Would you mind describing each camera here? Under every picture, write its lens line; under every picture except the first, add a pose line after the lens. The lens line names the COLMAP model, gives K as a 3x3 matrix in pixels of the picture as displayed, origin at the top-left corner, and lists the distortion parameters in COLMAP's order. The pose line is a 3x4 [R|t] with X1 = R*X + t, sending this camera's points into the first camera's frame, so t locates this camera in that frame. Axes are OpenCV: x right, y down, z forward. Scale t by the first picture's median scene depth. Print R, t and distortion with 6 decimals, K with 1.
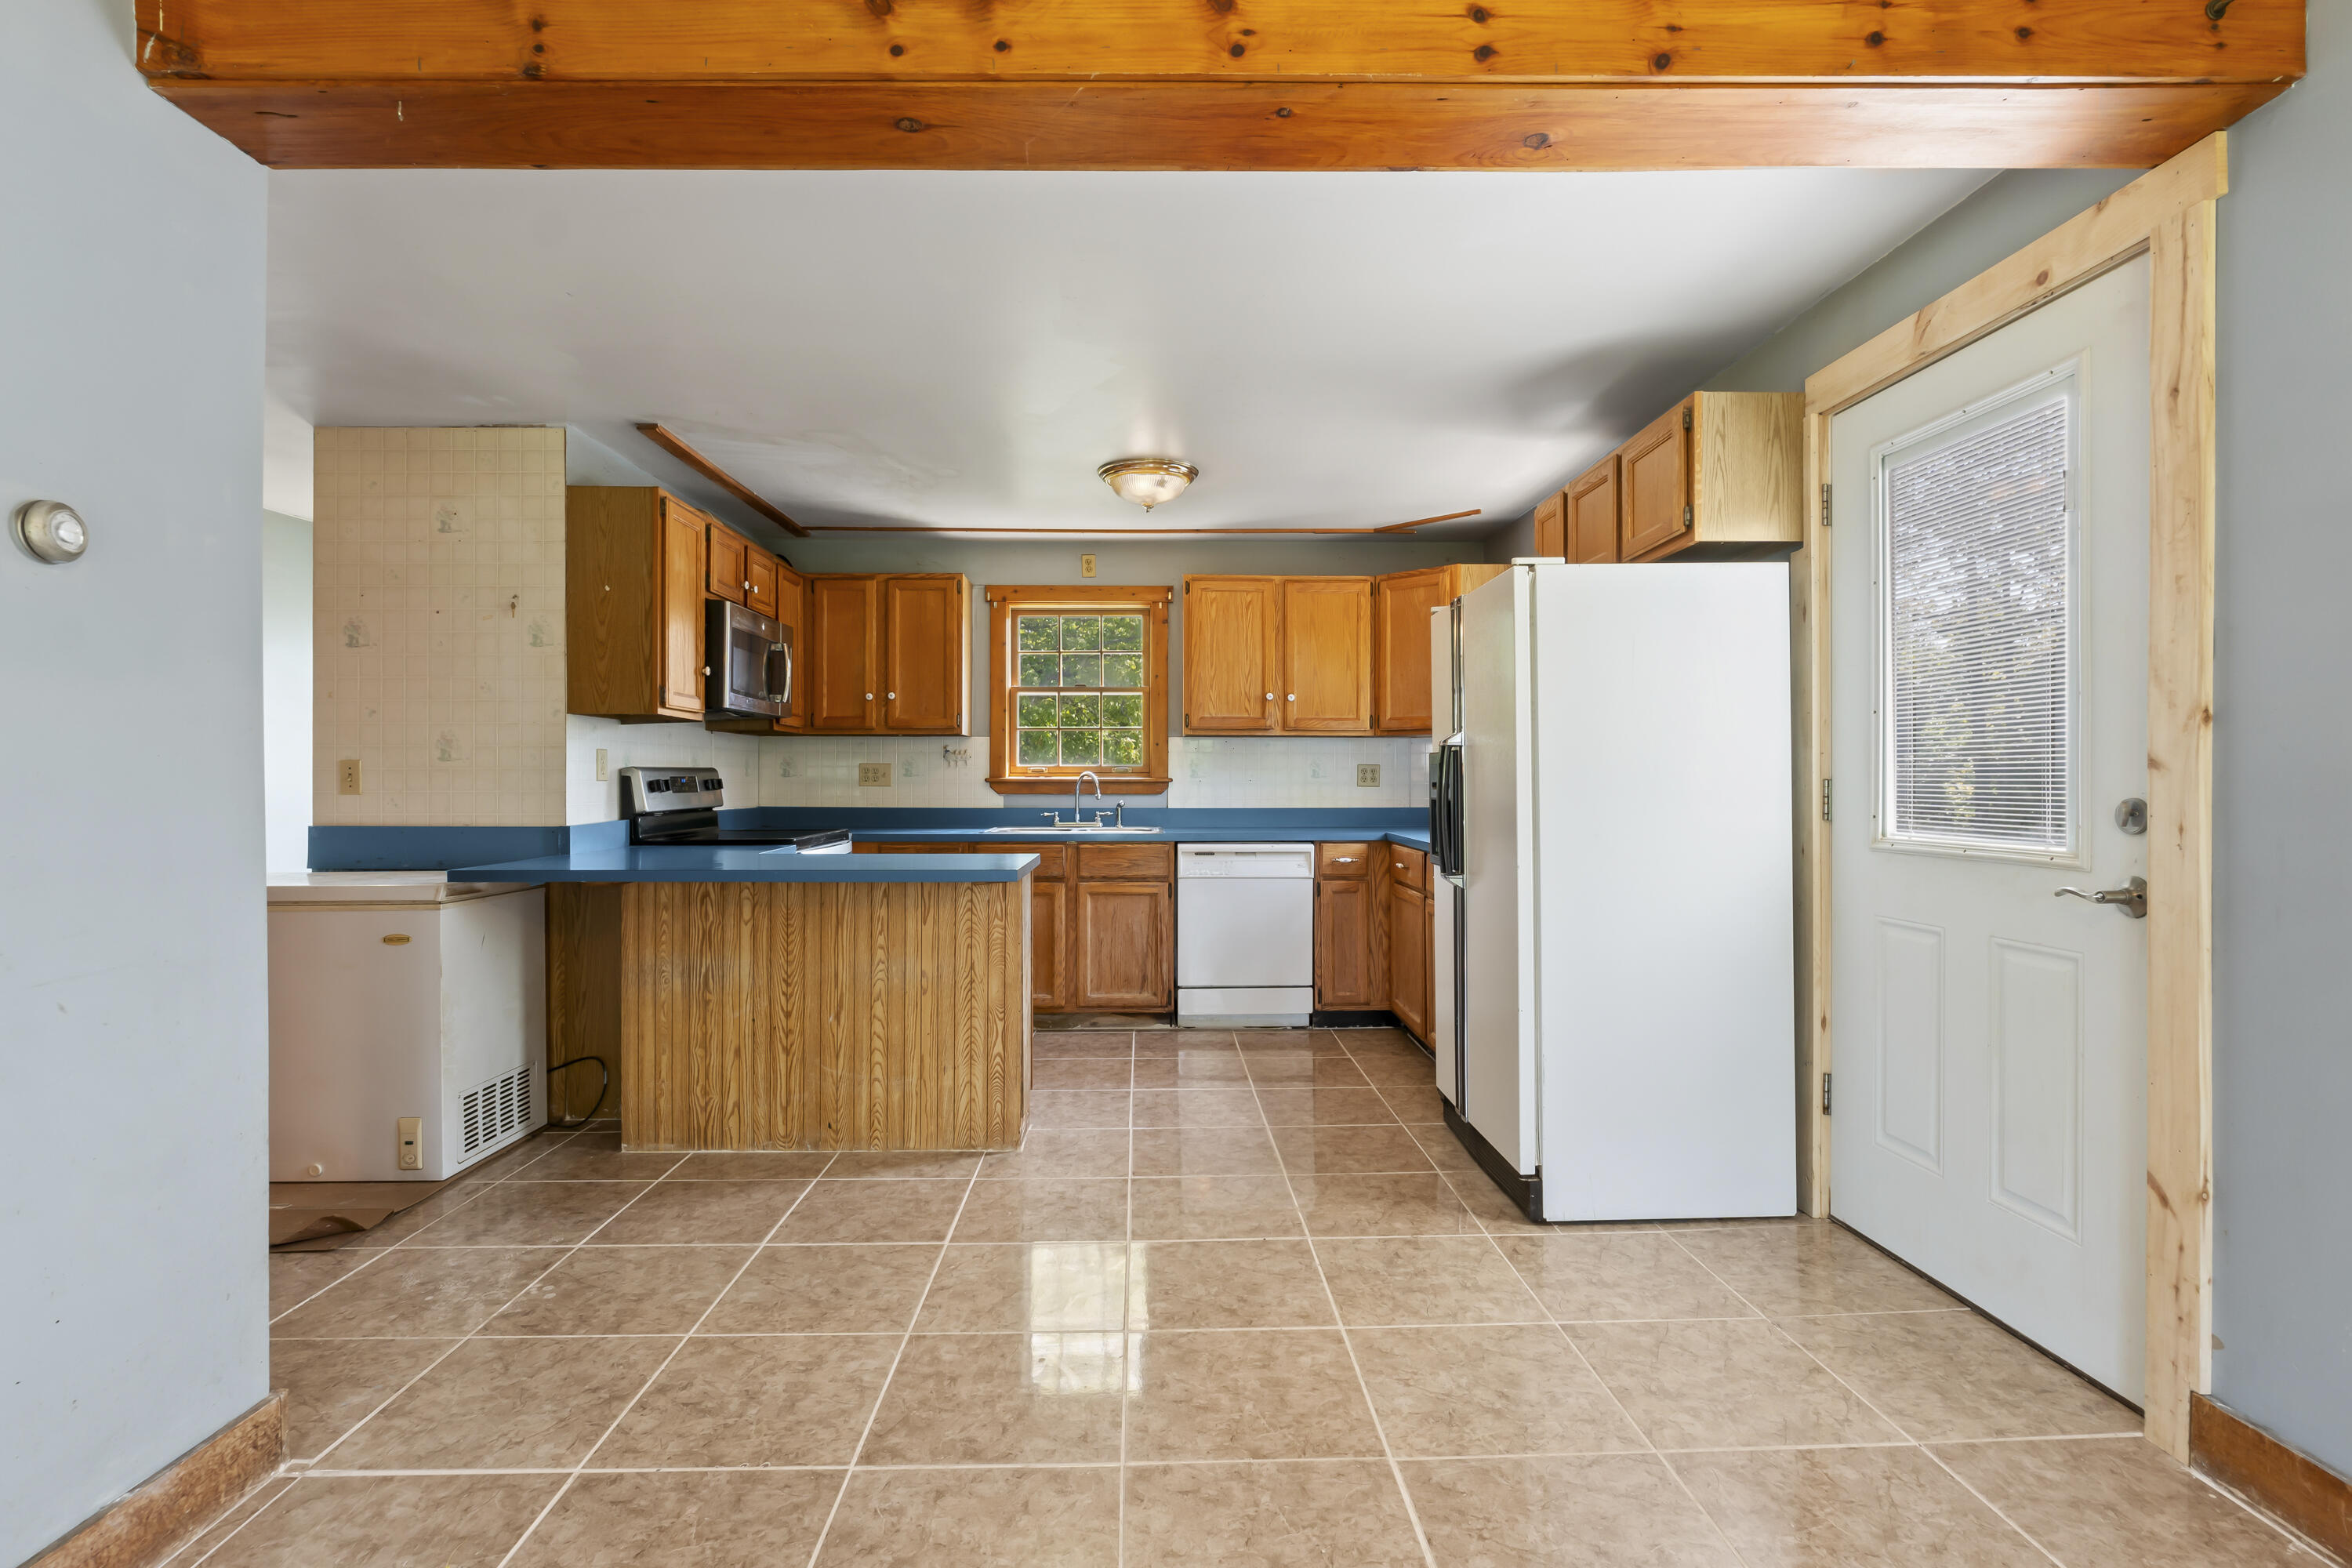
lens RADIAL K [[1104.0, 0, 1176.0], [0, 1104.0, 784.0], [0, 0, 1]] dist [-0.004868, -0.000634]
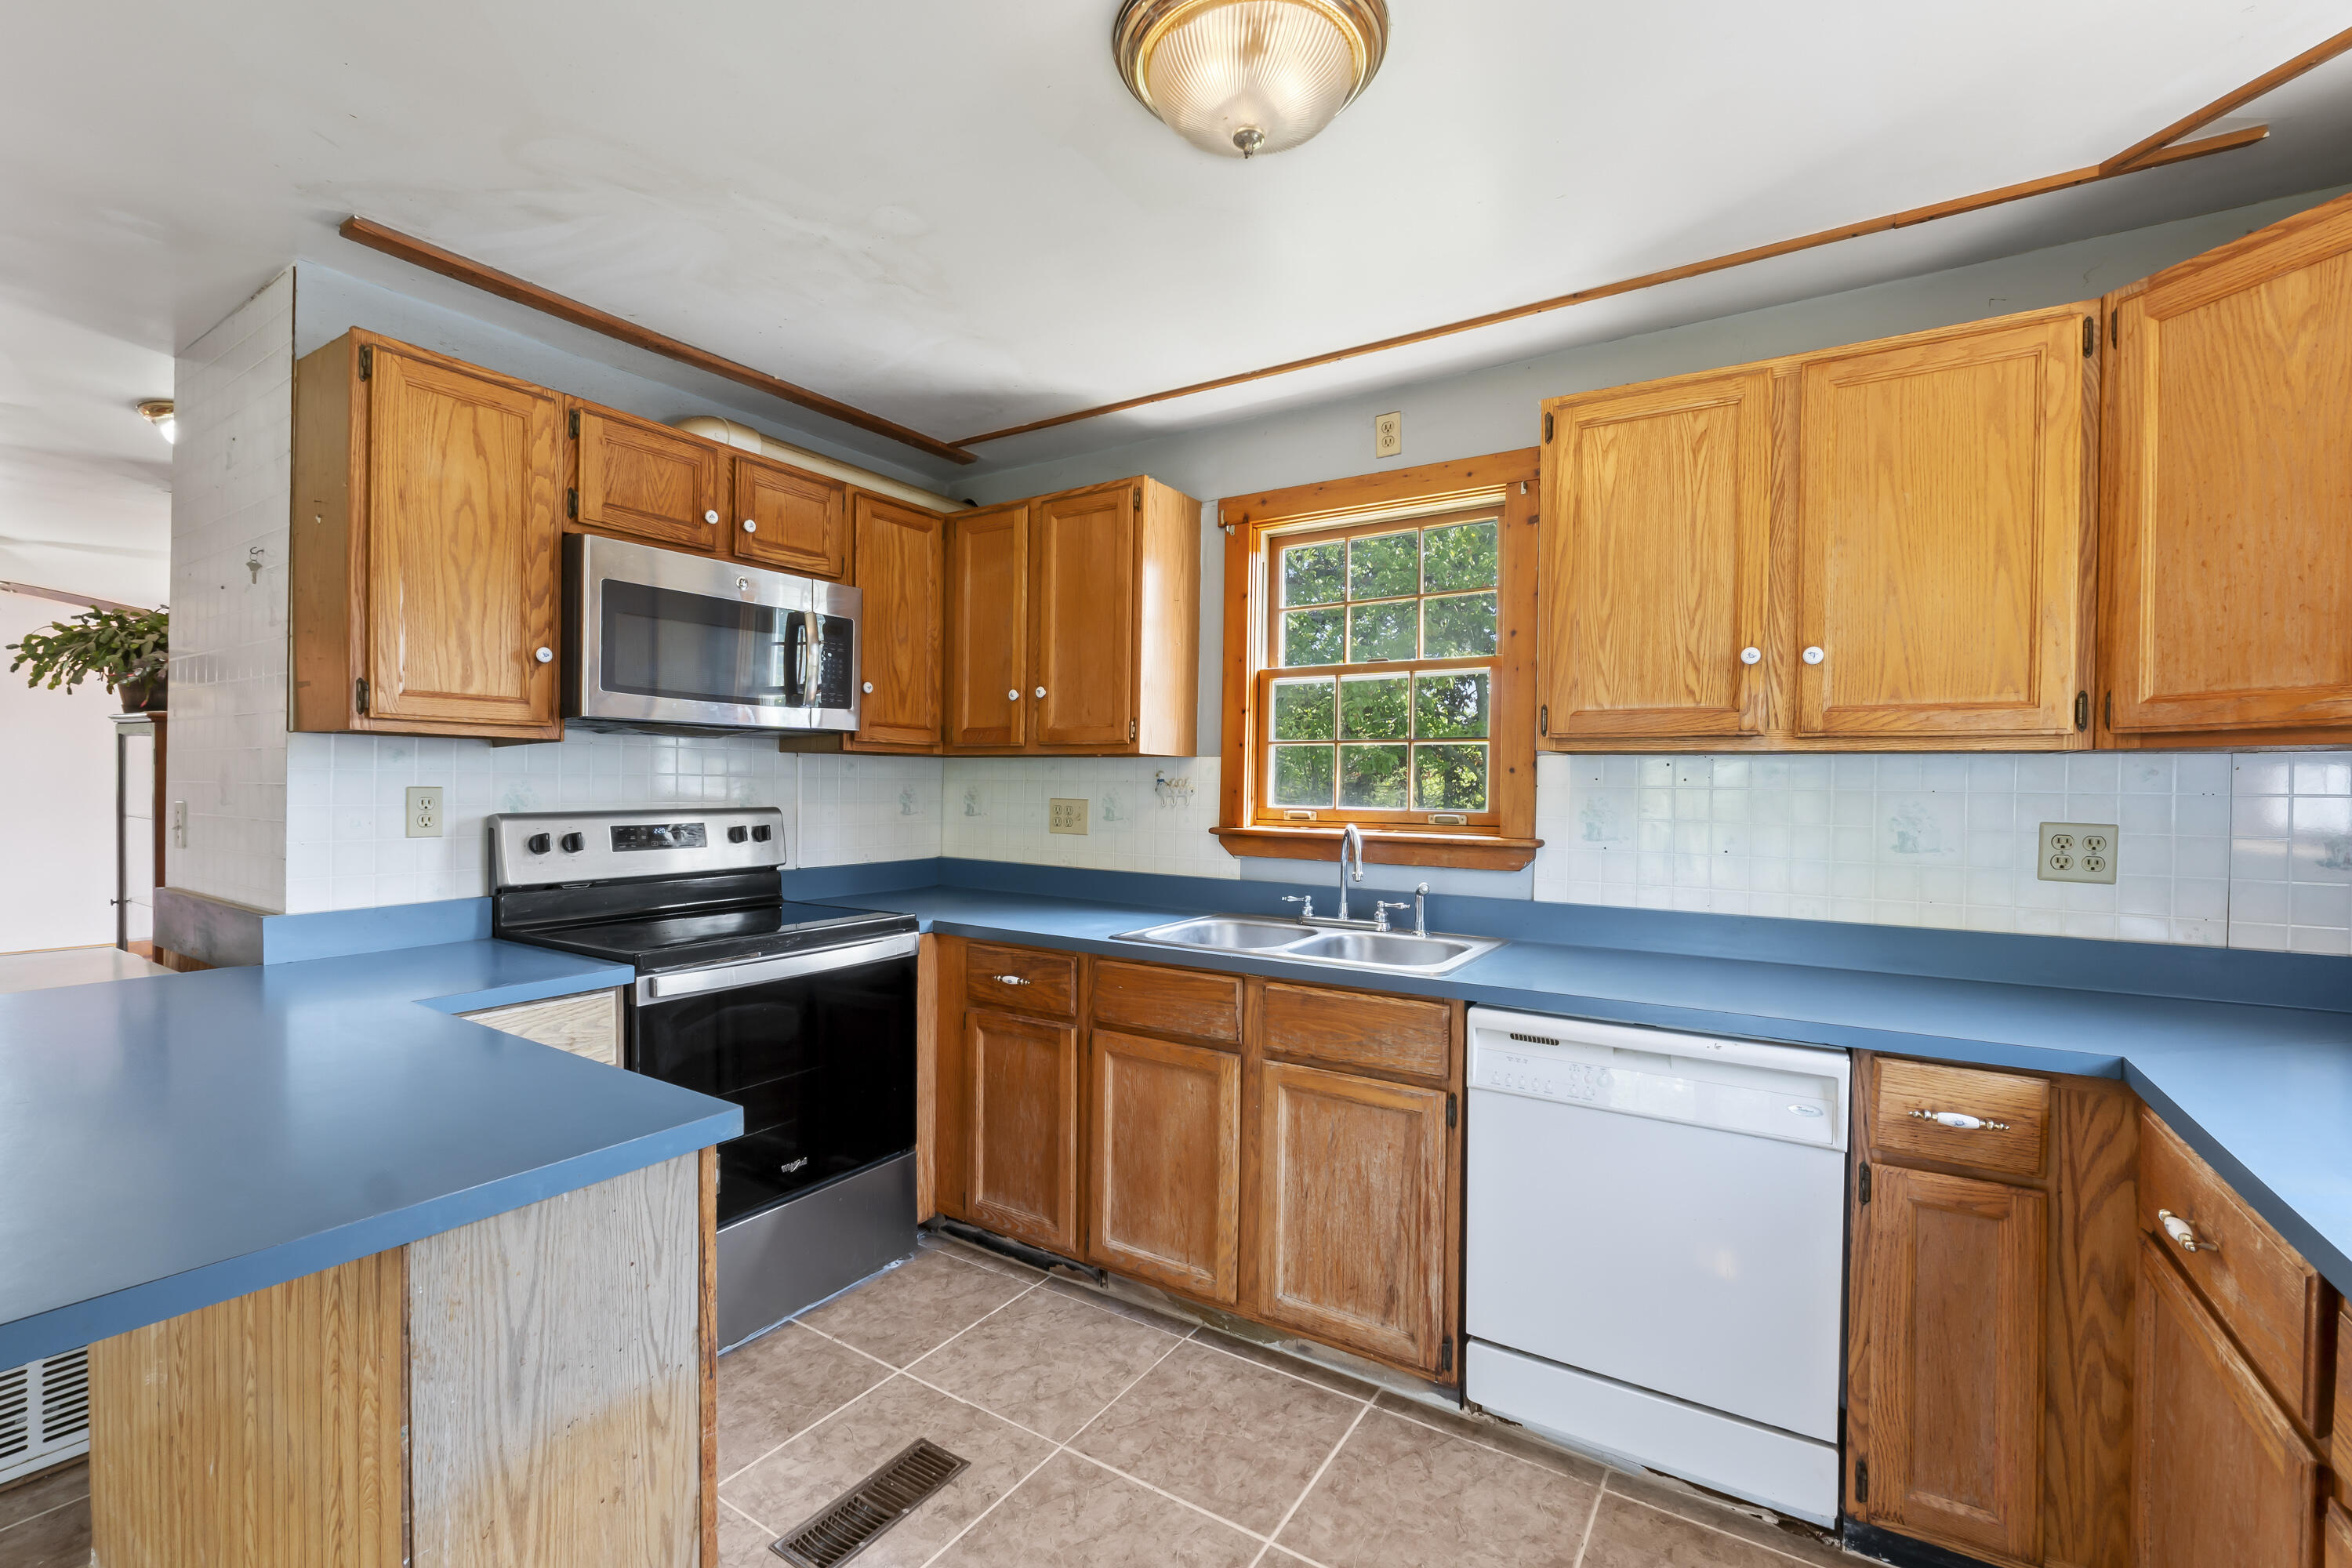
lens RADIAL K [[1005.5, 0, 1172.4], [0, 1005.5, 793.1], [0, 0, 1]] dist [-0.009723, -0.000117]
pose [[0.825986, 0.014691, -0.563499, 0.124770], [-0.013335, 0.999890, 0.006521, -0.029993], [0.563533, 0.002128, 0.826091, 0.610446]]
